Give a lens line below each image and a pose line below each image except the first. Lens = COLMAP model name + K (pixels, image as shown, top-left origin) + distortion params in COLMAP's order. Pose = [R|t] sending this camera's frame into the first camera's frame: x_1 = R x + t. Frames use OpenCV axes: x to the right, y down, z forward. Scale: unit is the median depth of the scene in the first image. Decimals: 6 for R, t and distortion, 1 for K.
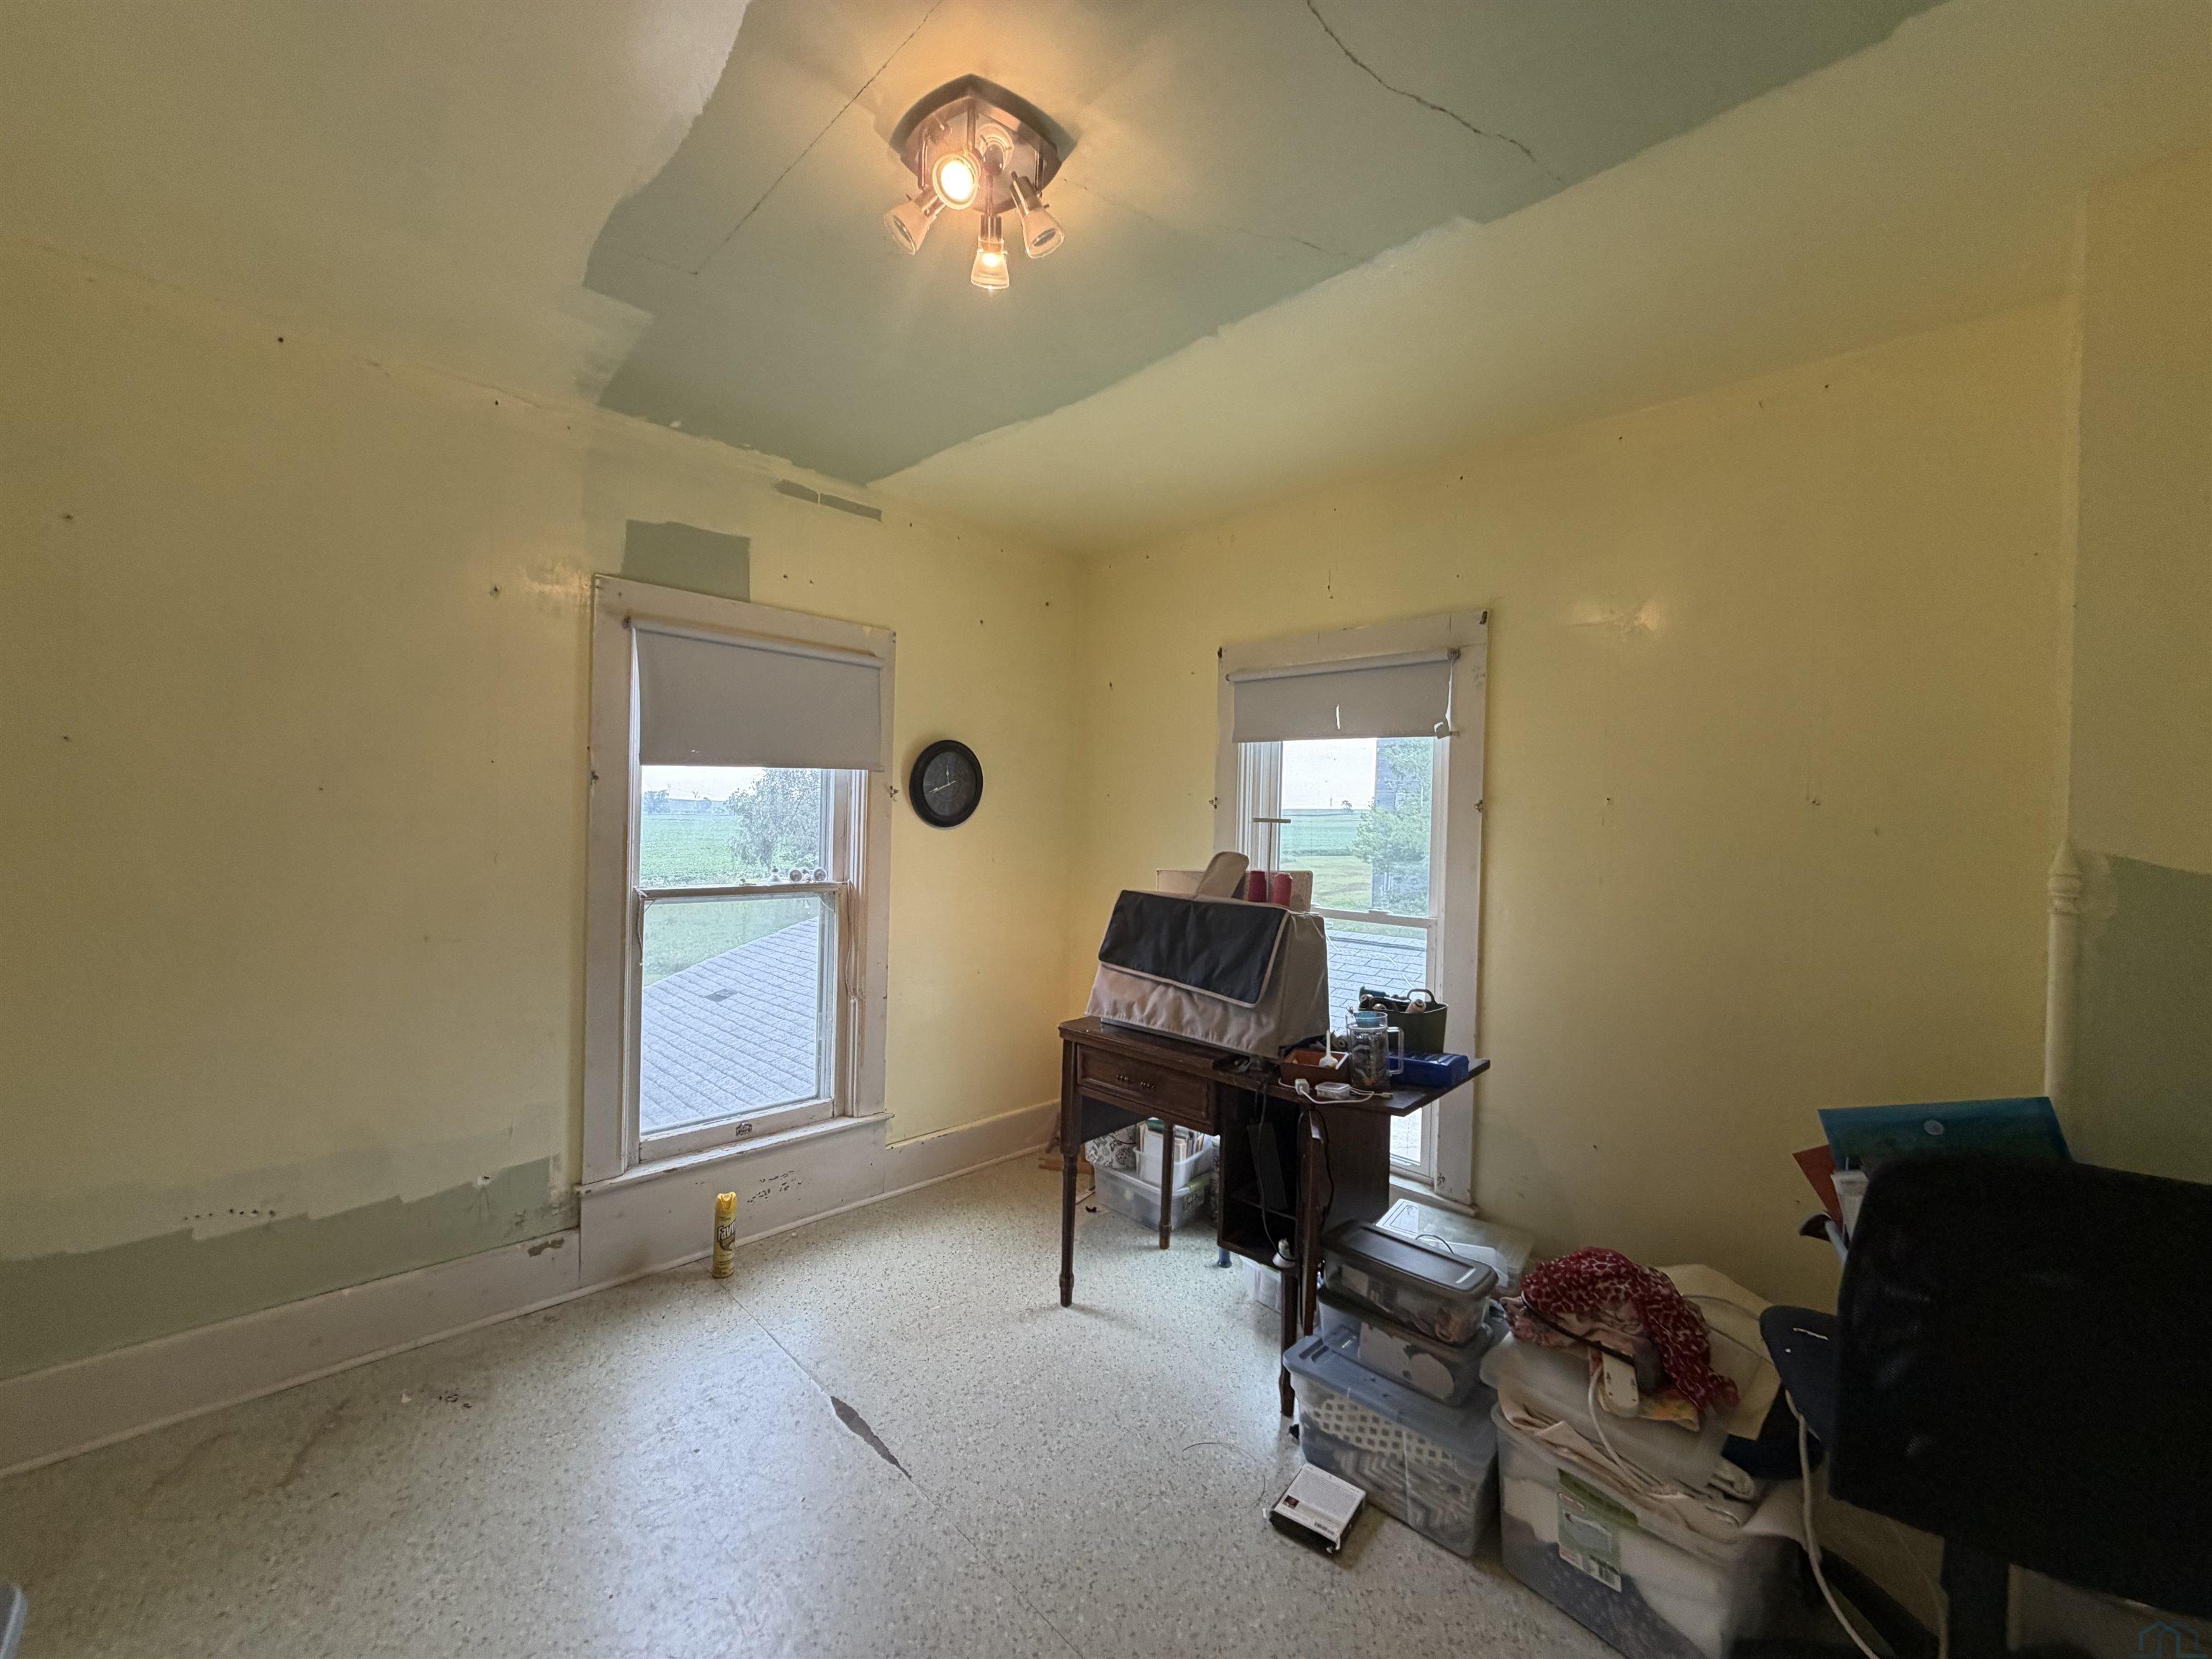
lens RADIAL K [[879.6, 0, 1101.2], [0, 879.6, 827.6], [0, 0, 1]] dist [-0.001133, -0.000124]
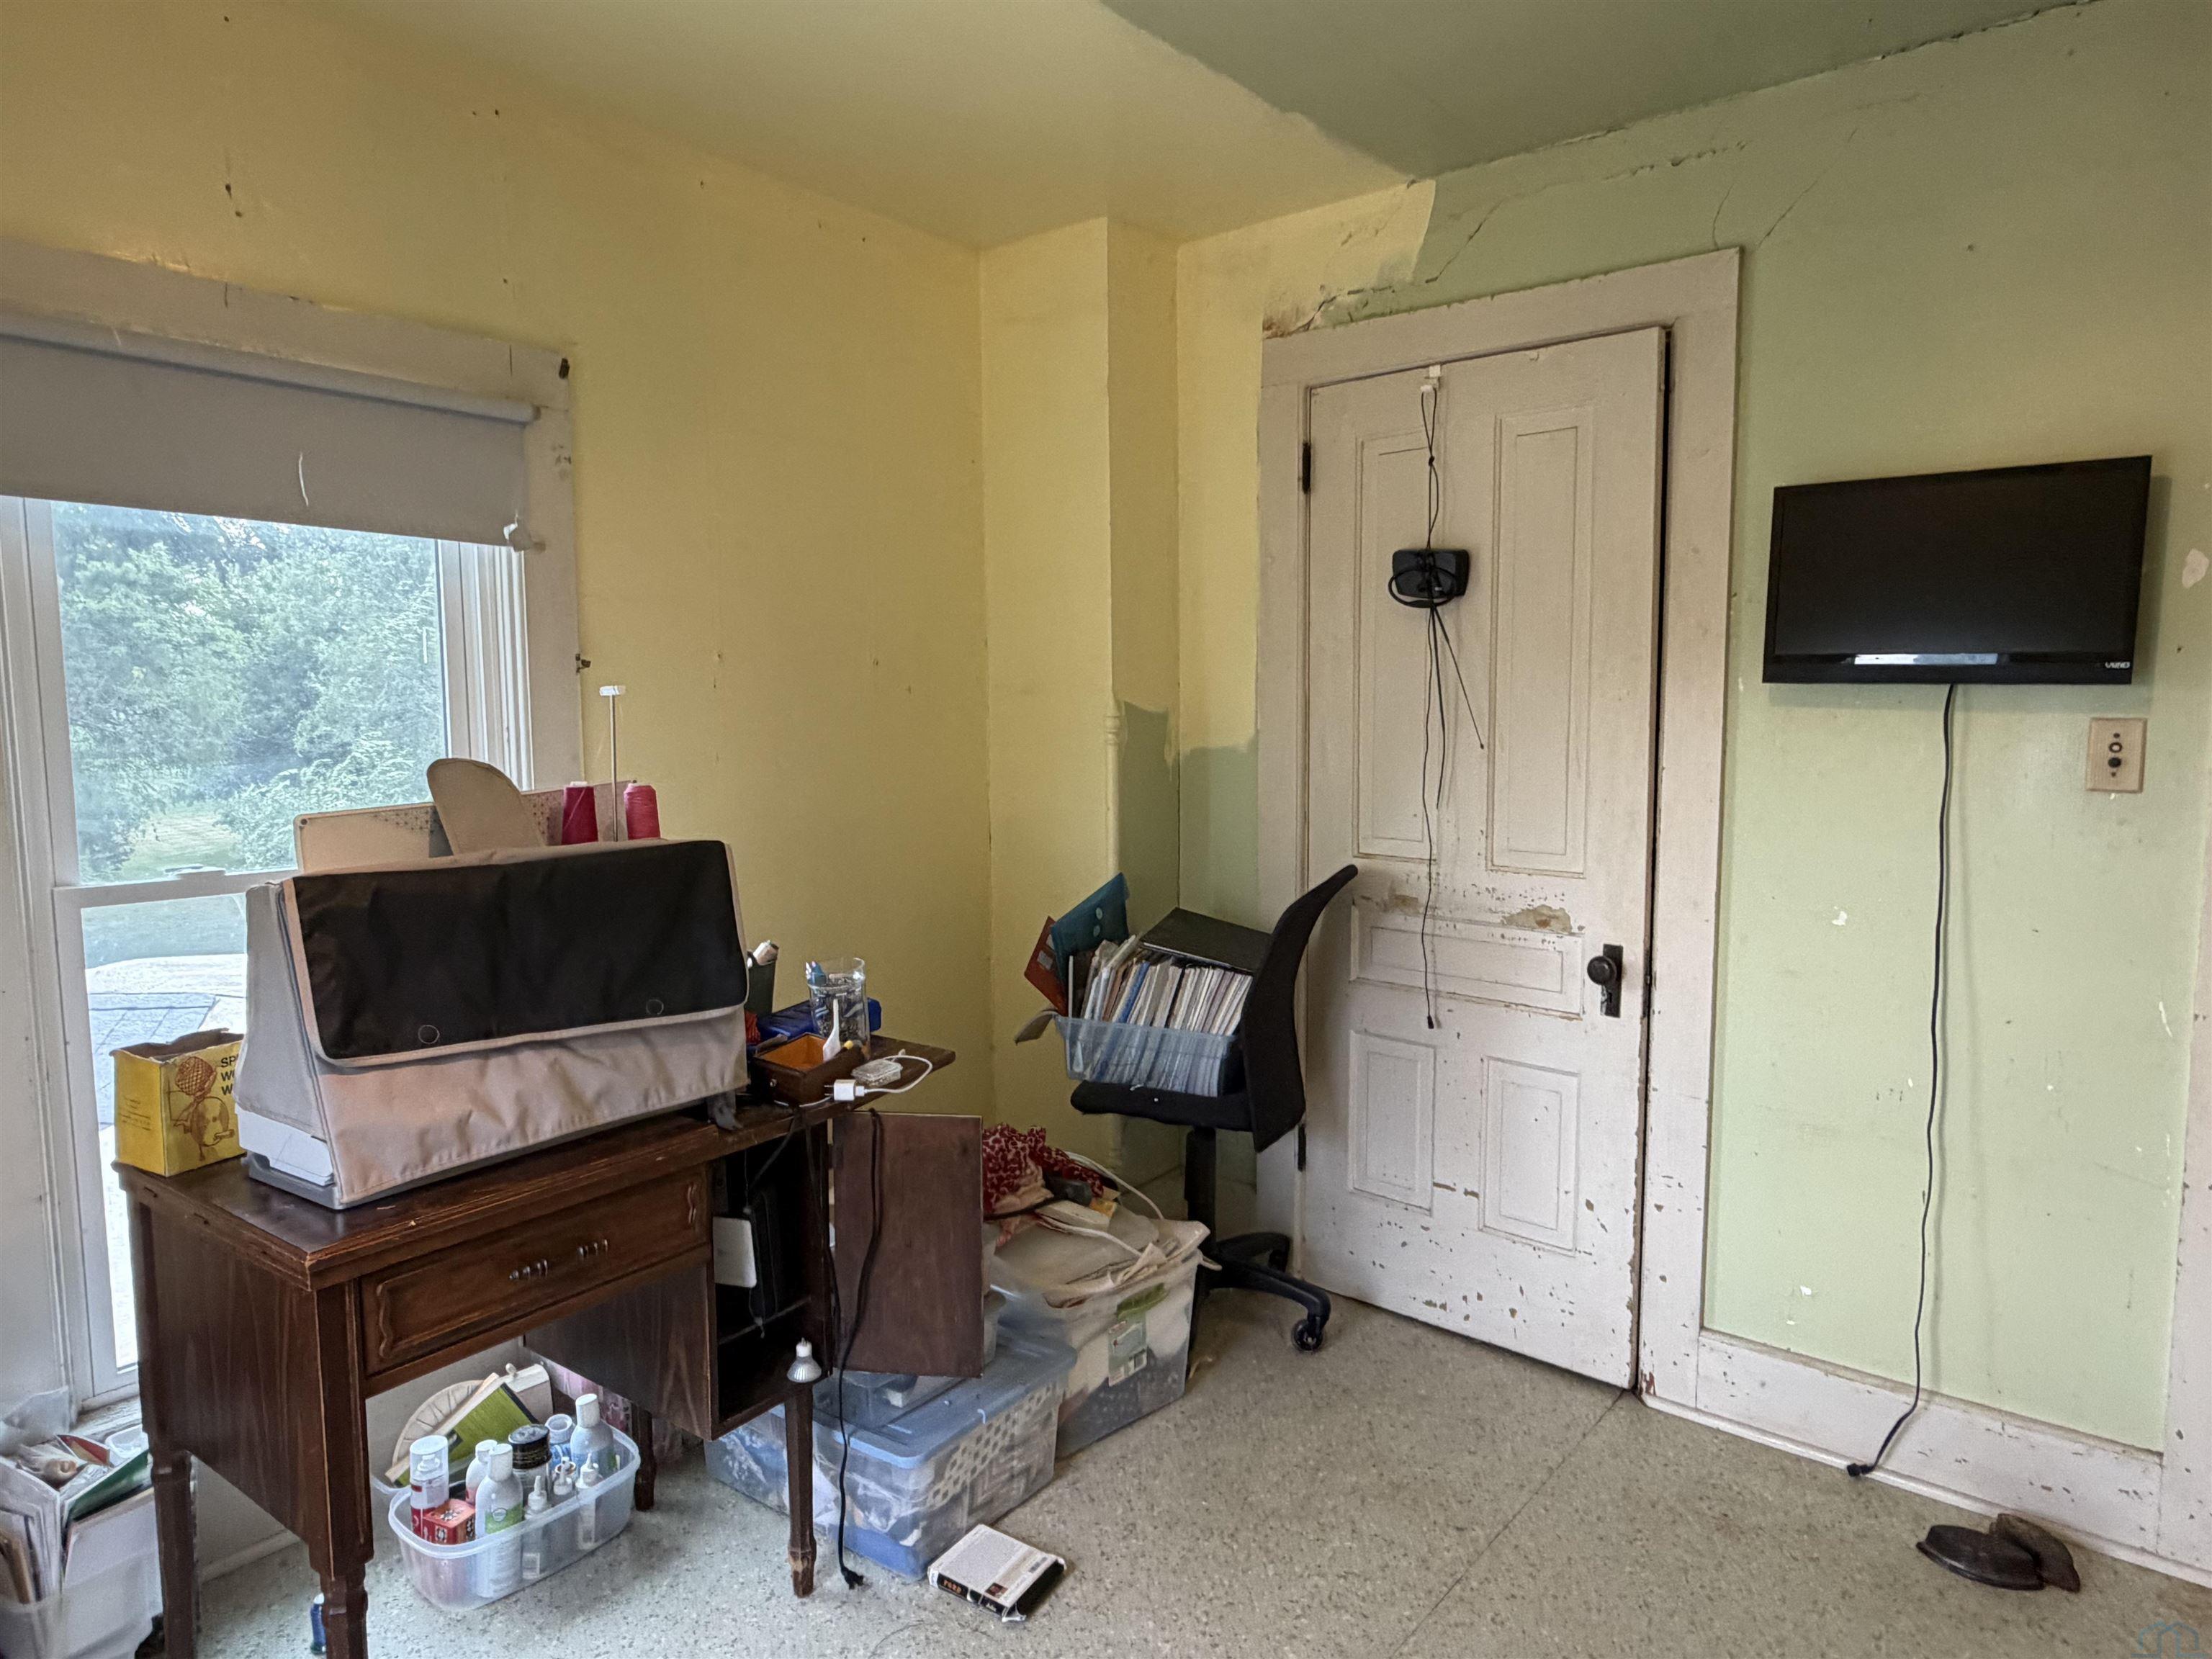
lens RADIAL K [[1355.4, 0, 1102.9], [0, 1355.4, 821.9], [0, 0, 1]] dist [0.001016, 0.000109]
pose [[-0.095329, -0.117645, 0.988470, -0.700826], [0.021209, 0.992526, 0.120174, -0.022751], [-0.995220, 0.032420, -0.092121, 0.800507]]
